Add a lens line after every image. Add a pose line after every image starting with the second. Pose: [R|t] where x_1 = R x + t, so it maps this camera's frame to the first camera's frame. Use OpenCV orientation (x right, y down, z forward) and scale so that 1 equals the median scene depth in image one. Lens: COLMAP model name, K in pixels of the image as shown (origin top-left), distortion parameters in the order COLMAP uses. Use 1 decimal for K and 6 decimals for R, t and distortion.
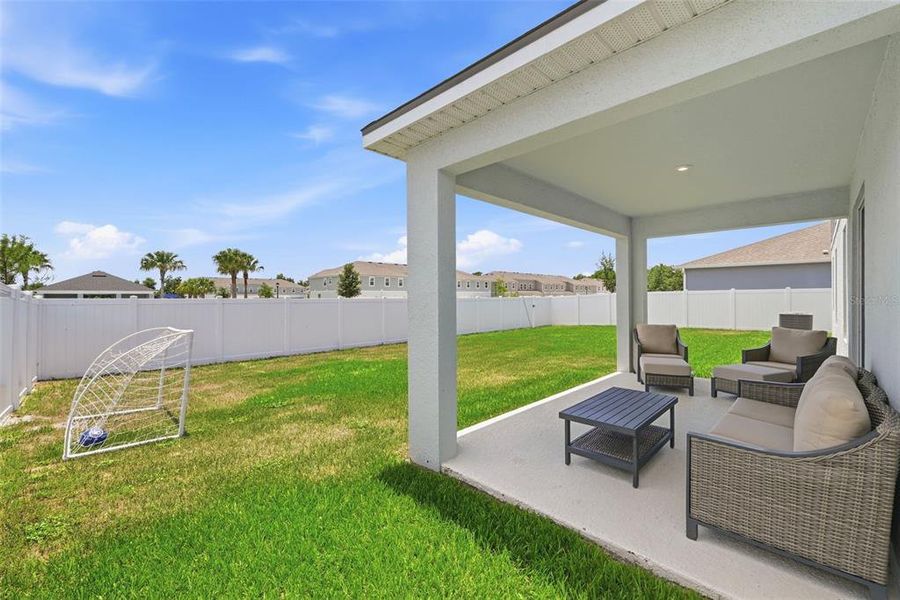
lens RADIAL K [[360.7, 0, 451.6], [0, 360.7, 300.3], [0, 0, 1]] dist [0.000060, 0.000207]
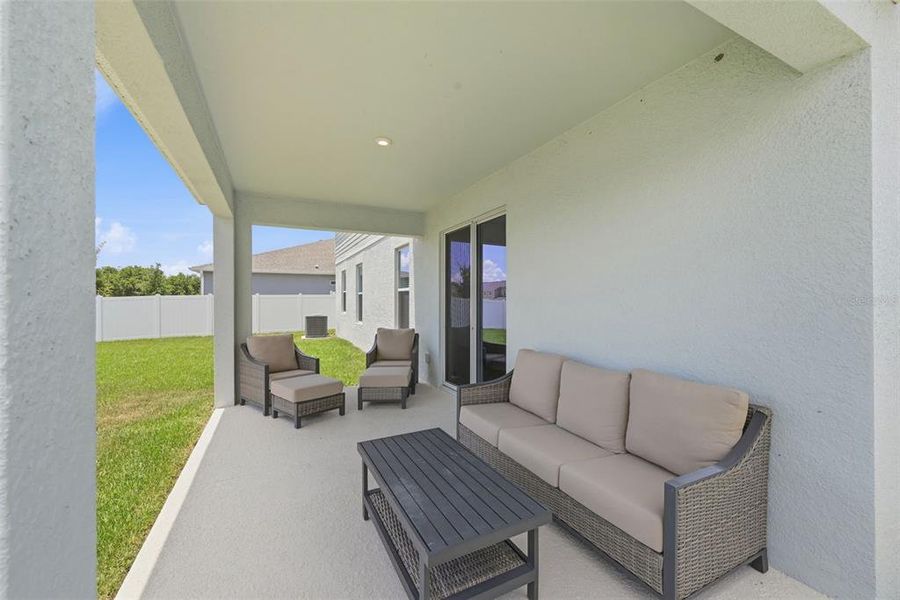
lens RADIAL K [[360.7, 0, 451.6], [0, 360.7, 300.3], [0, 0, 1]] dist [0.000060, 0.000207]
pose [[0.316175, 0.009591, 0.948653, -0.050582], [0.003732, 0.999929, -0.011353, 0.002220], [-0.948694, 0.007130, 0.316116, 0.359174]]
